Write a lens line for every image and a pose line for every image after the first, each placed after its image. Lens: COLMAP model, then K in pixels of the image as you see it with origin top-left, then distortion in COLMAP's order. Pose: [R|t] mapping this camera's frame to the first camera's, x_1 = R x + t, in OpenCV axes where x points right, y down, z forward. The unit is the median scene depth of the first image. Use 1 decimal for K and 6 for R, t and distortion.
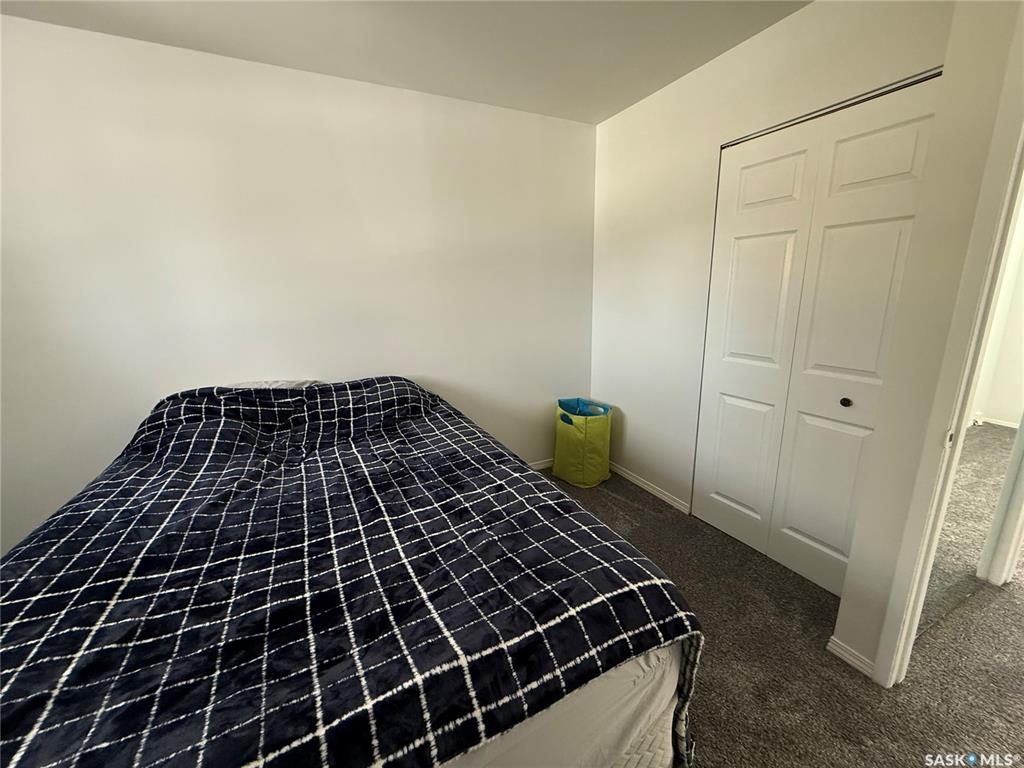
lens RADIAL K [[405.7, 0, 510.7], [0, 405.7, 385.2], [0, 0, 1]] dist [-0.001892, 0.000034]
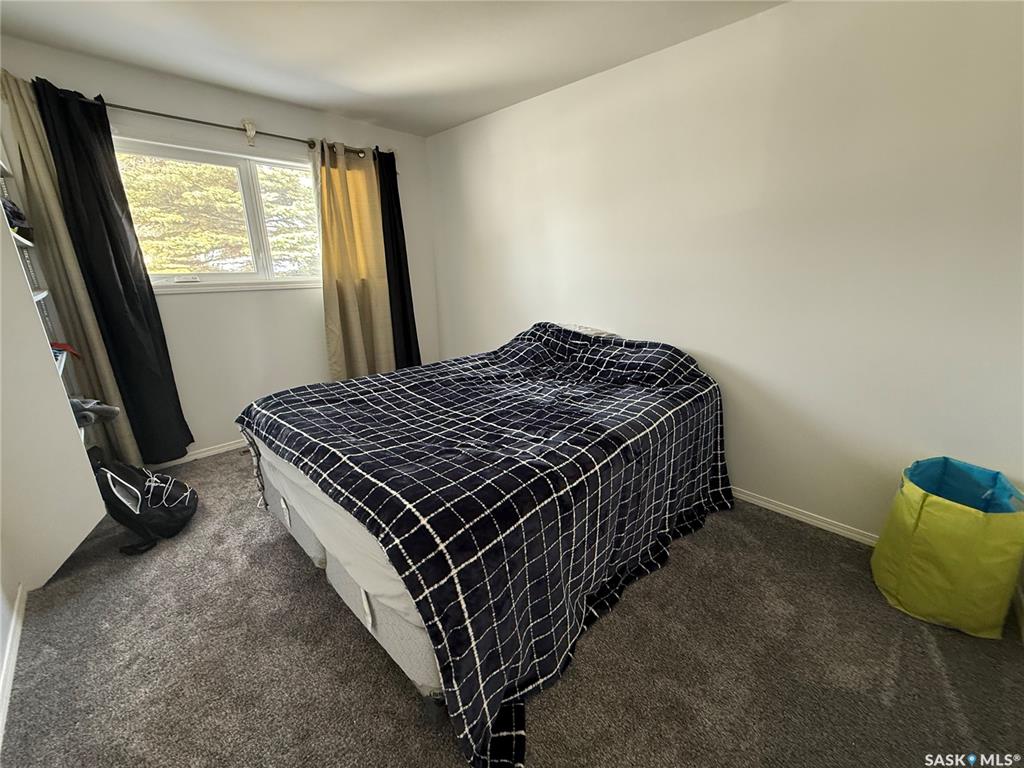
lens RADIAL K [[405.7, 0, 509.6], [0, 405.7, 382.4], [0, 0, 1]] dist [-0.001892, 0.000034]
pose [[0.333391, 0.290957, -0.896769, 0.721527], [-0.220356, 0.948890, 0.225946, -0.105705], [0.916676, 0.122280, 0.380465, 0.392855]]
